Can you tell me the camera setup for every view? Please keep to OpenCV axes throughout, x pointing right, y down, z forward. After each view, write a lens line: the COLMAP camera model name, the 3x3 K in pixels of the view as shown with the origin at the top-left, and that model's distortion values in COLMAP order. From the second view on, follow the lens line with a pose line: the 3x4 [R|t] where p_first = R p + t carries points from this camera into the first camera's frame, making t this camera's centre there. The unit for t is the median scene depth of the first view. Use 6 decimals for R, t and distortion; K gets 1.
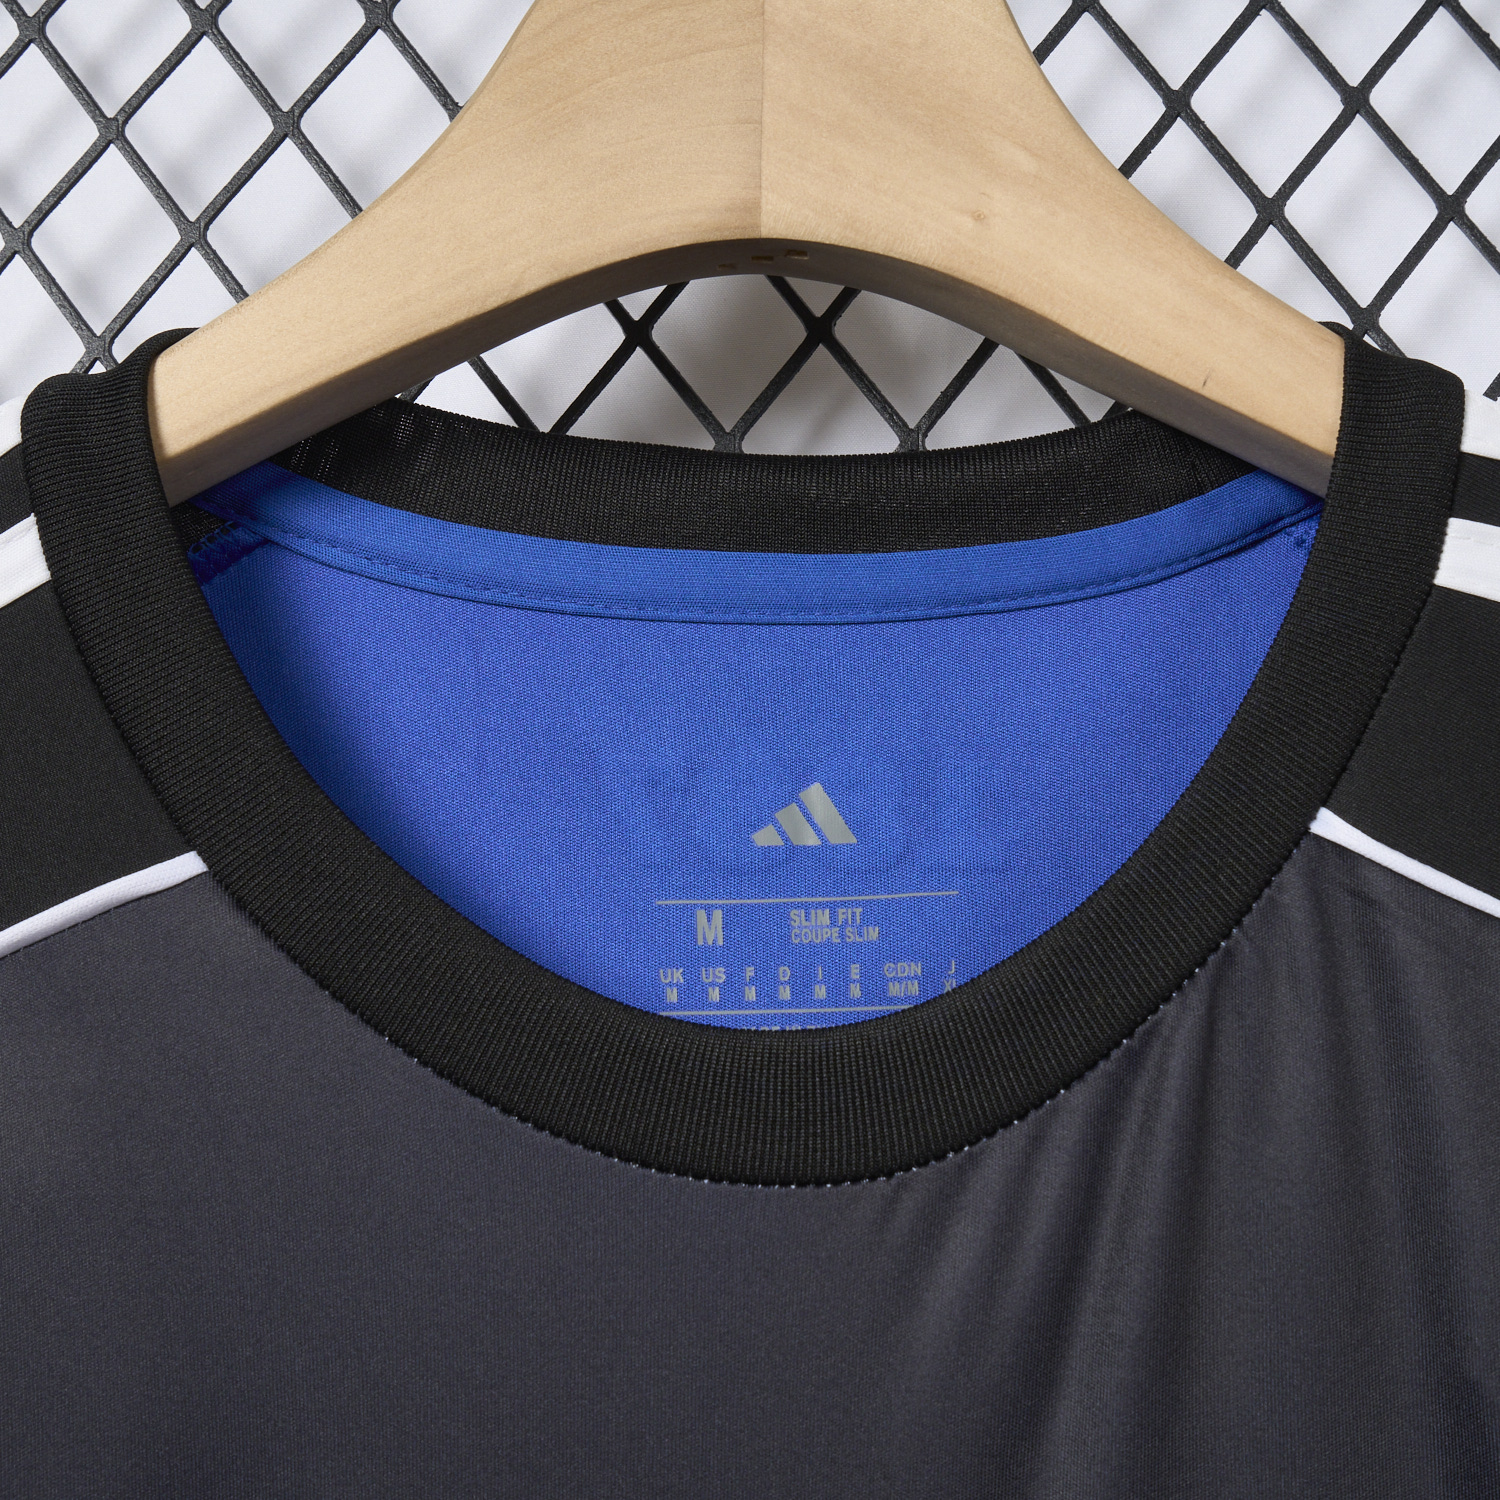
lens RADIAL K [[6602.3, 0, 750.0], [0, 6602.3, 750.0], [0, 0, 1]] dist [-0.125143, 6.751518]
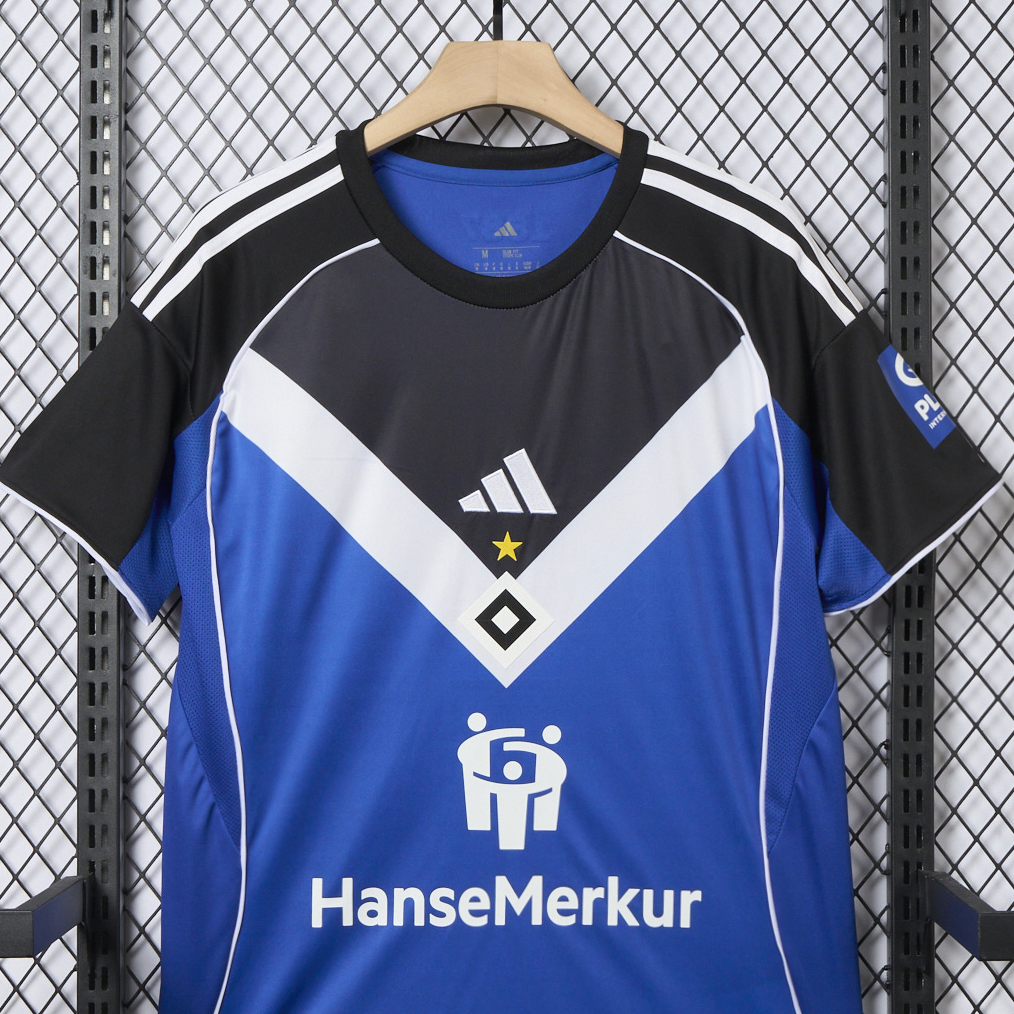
lens RADIAL K [[4463.2, 0, 507.0], [0, 4463.2, 507.0], [0, 0, 1]] dist [-0.125143, 6.751518]
pose [[0.999648, 0.002380, 0.026430, -0.072571], [-0.004877, 0.995483, 0.094809, -0.092188], [-0.026084, -0.094905, 0.995145, -2.102989]]
